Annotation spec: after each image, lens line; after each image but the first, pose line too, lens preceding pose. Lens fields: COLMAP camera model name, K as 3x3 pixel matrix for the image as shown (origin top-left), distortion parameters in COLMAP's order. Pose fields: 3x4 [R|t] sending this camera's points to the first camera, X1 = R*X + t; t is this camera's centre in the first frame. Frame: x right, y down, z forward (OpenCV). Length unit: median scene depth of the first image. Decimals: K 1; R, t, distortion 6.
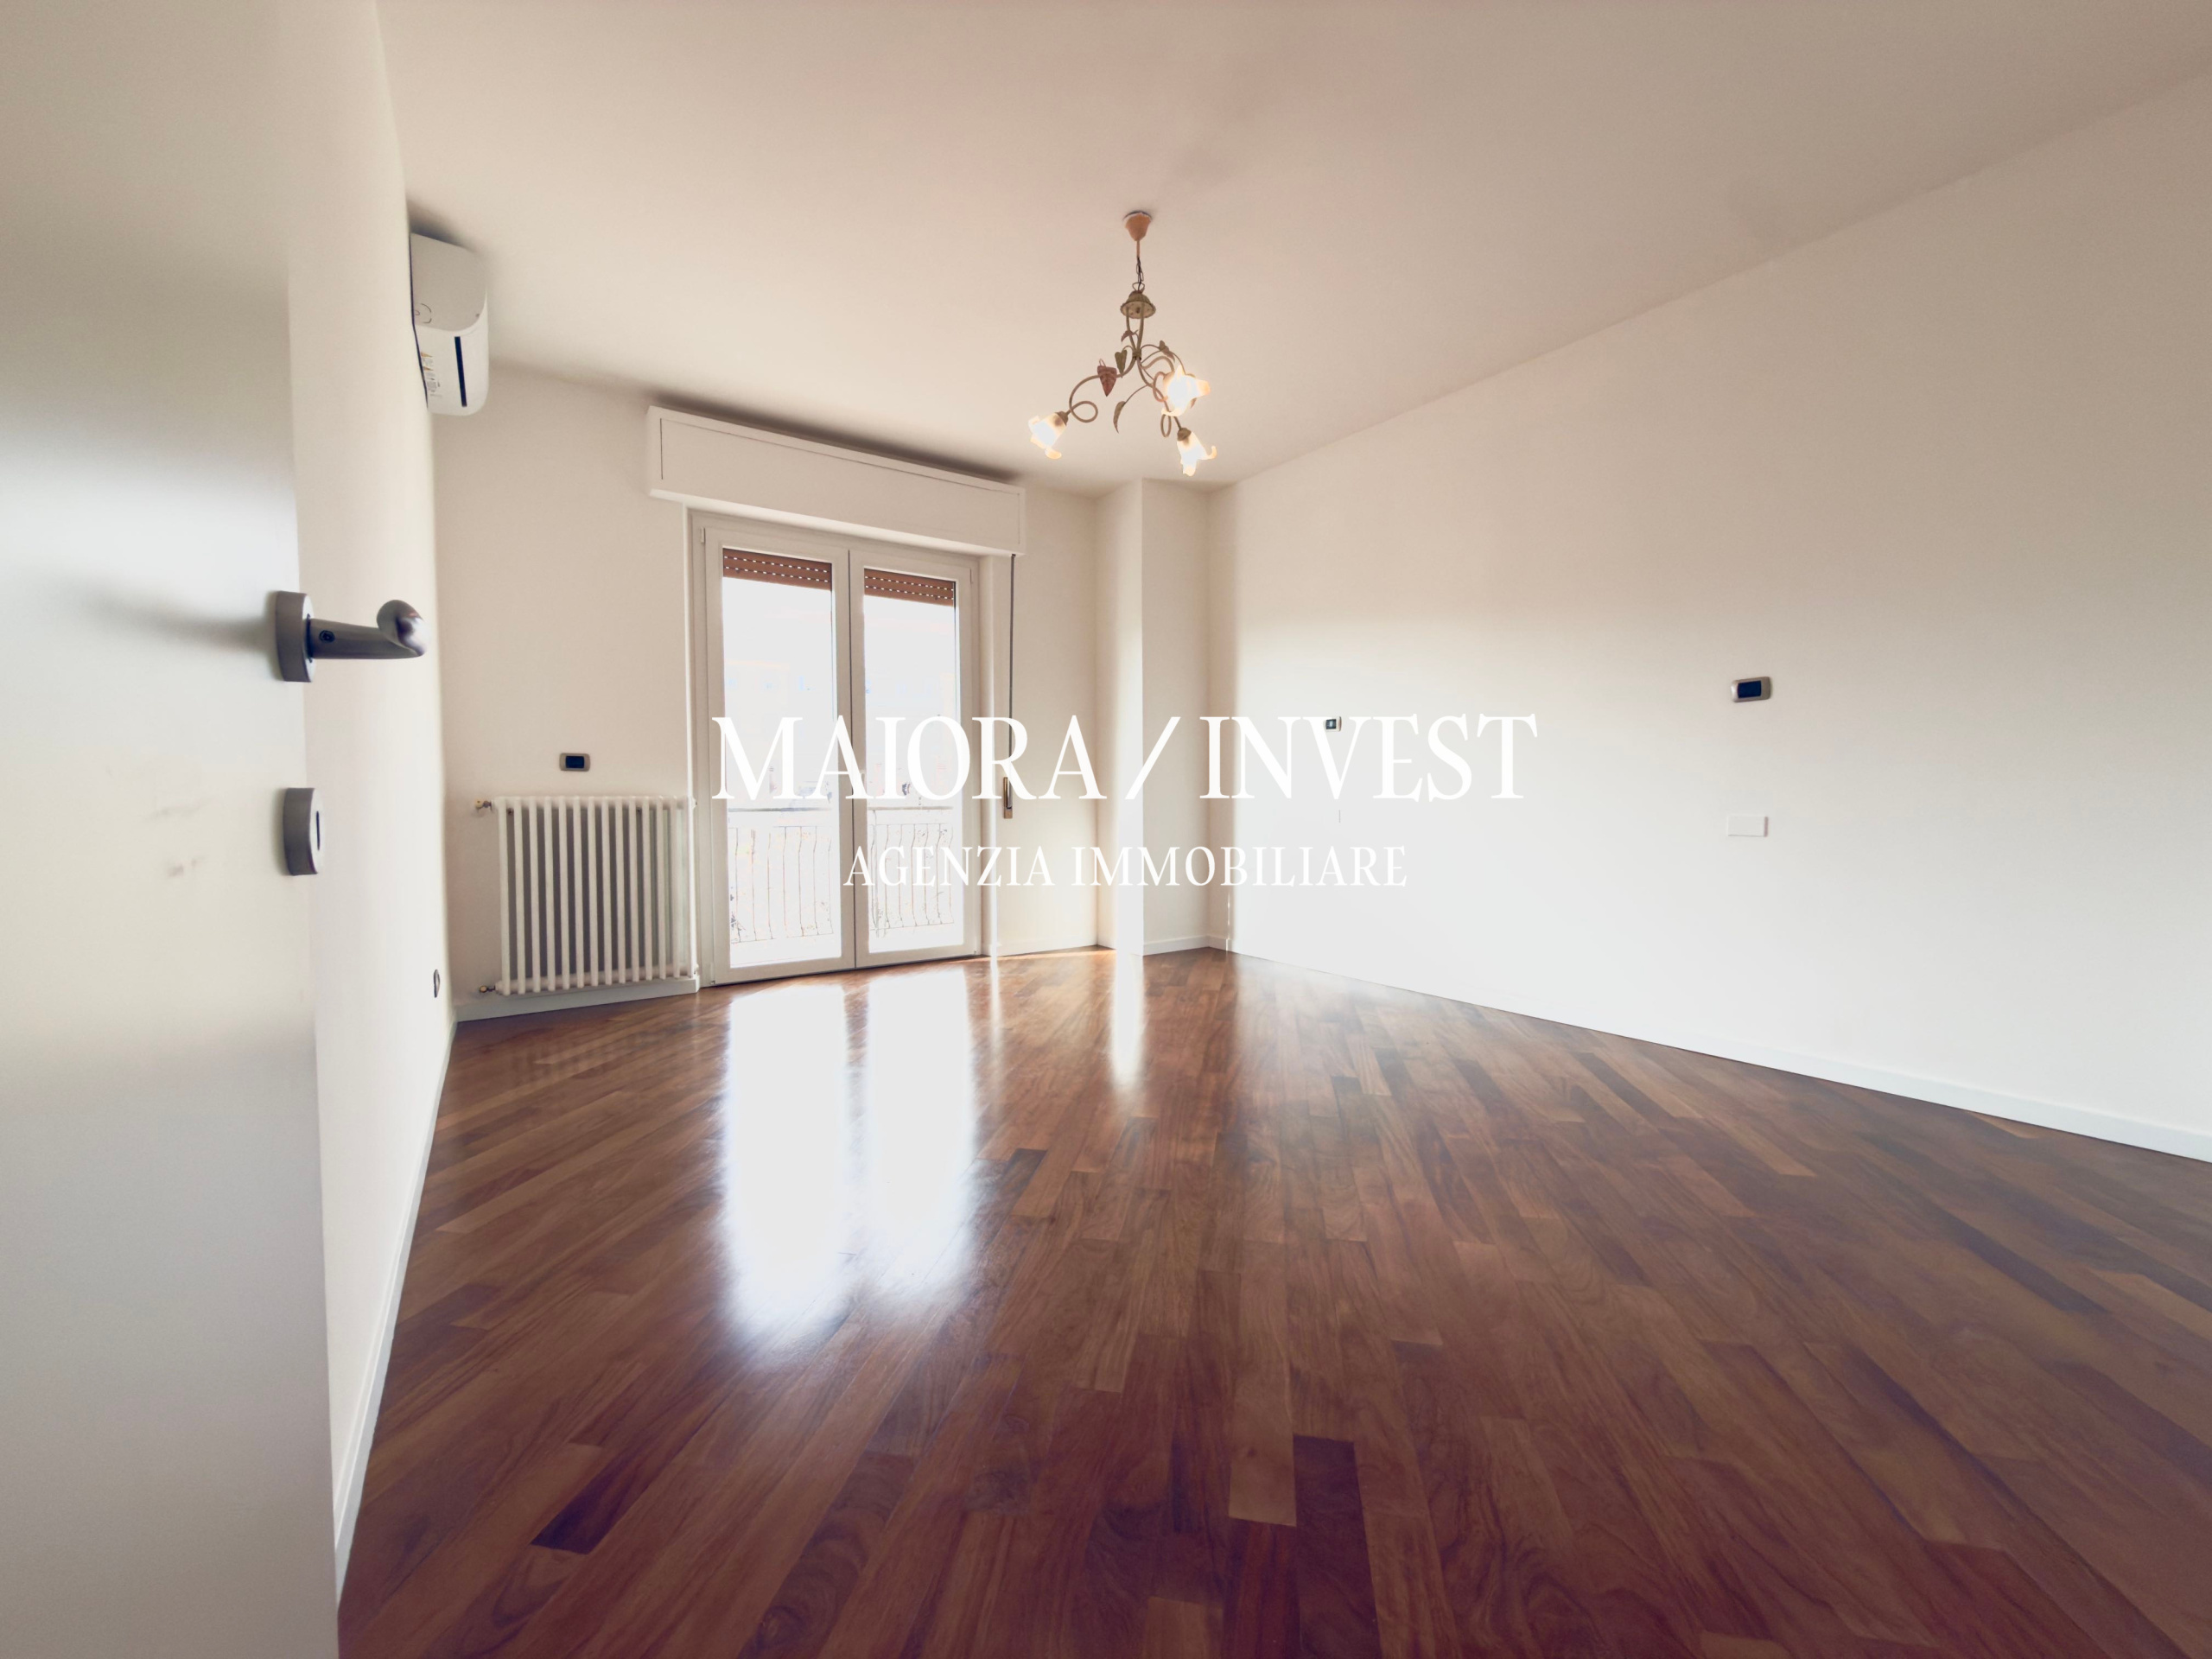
lens RADIAL K [[876.1, 0, 1106.0], [0, 876.1, 829.5], [0, 0, 1]] dist [0.001596, 0.000066]
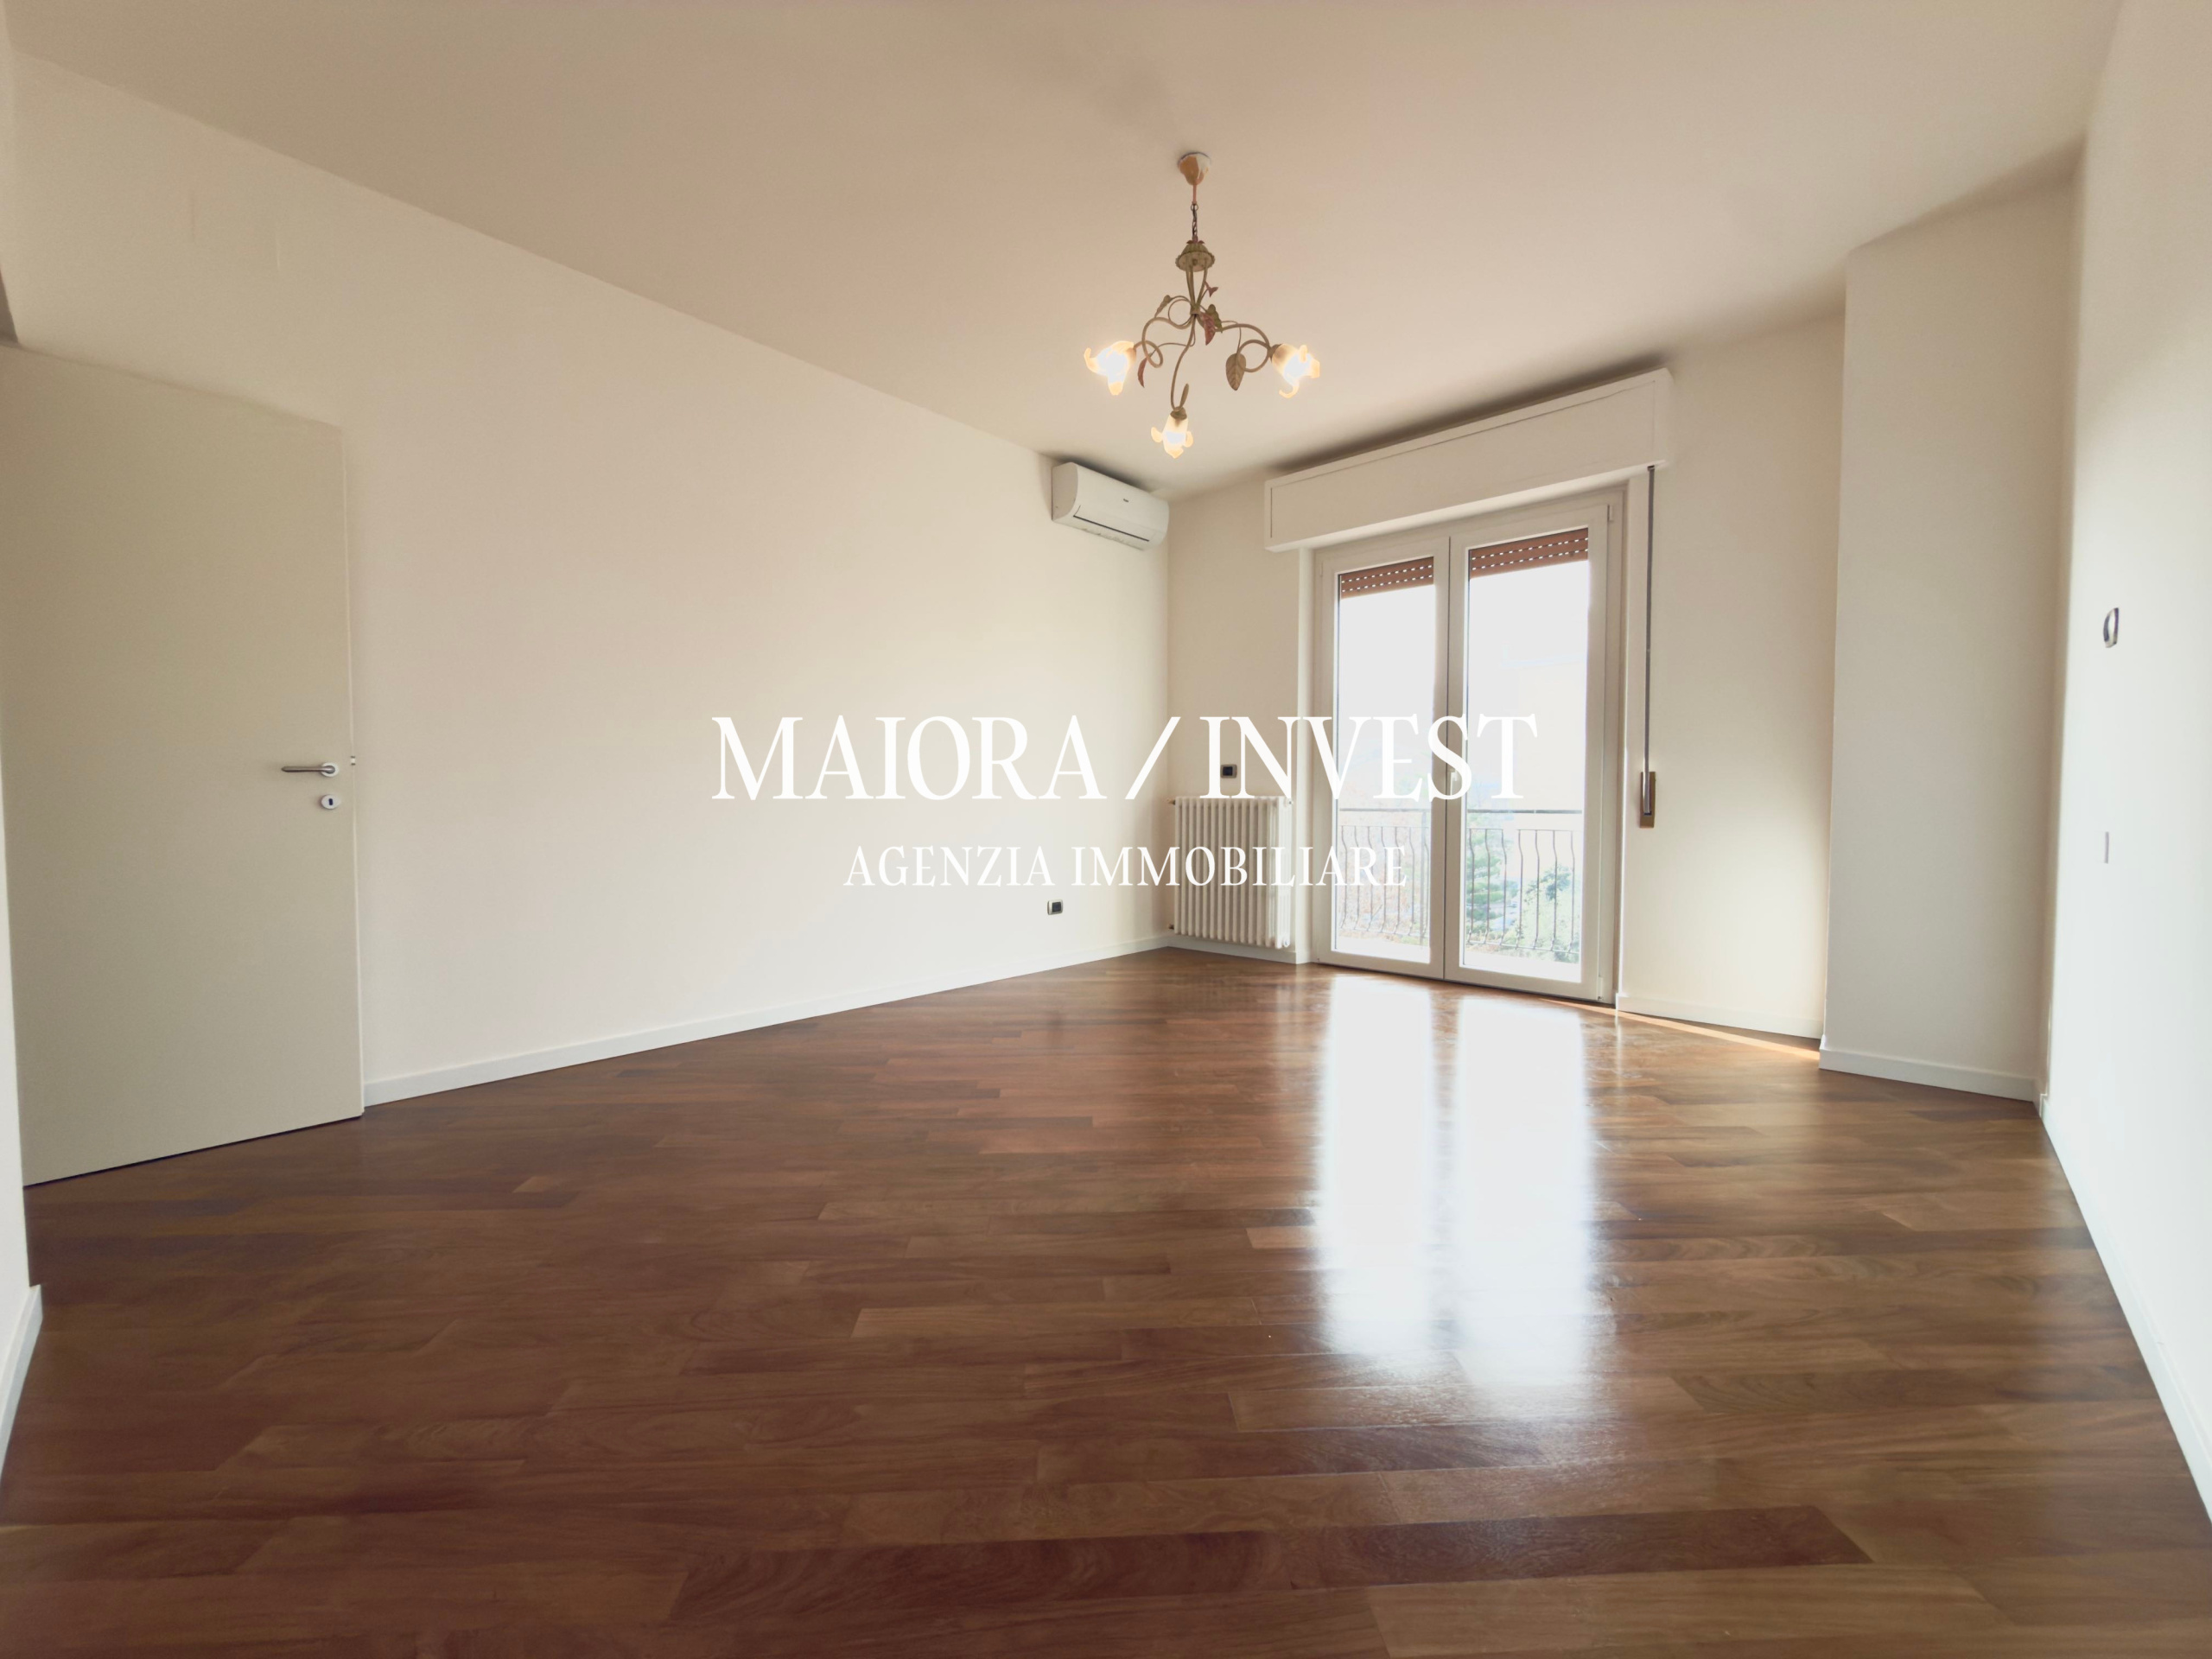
lens RADIAL K [[911.0, 0, 1137.5], [0, 911.0, 830.0], [0, 0, 1]] dist [0.015887, -0.000025]
pose [[0.229004, 0.043935, -0.972434, 0.661877], [-0.038192, 0.998617, 0.036124, -0.028416], [0.972676, 0.028866, 0.230365, 0.502931]]
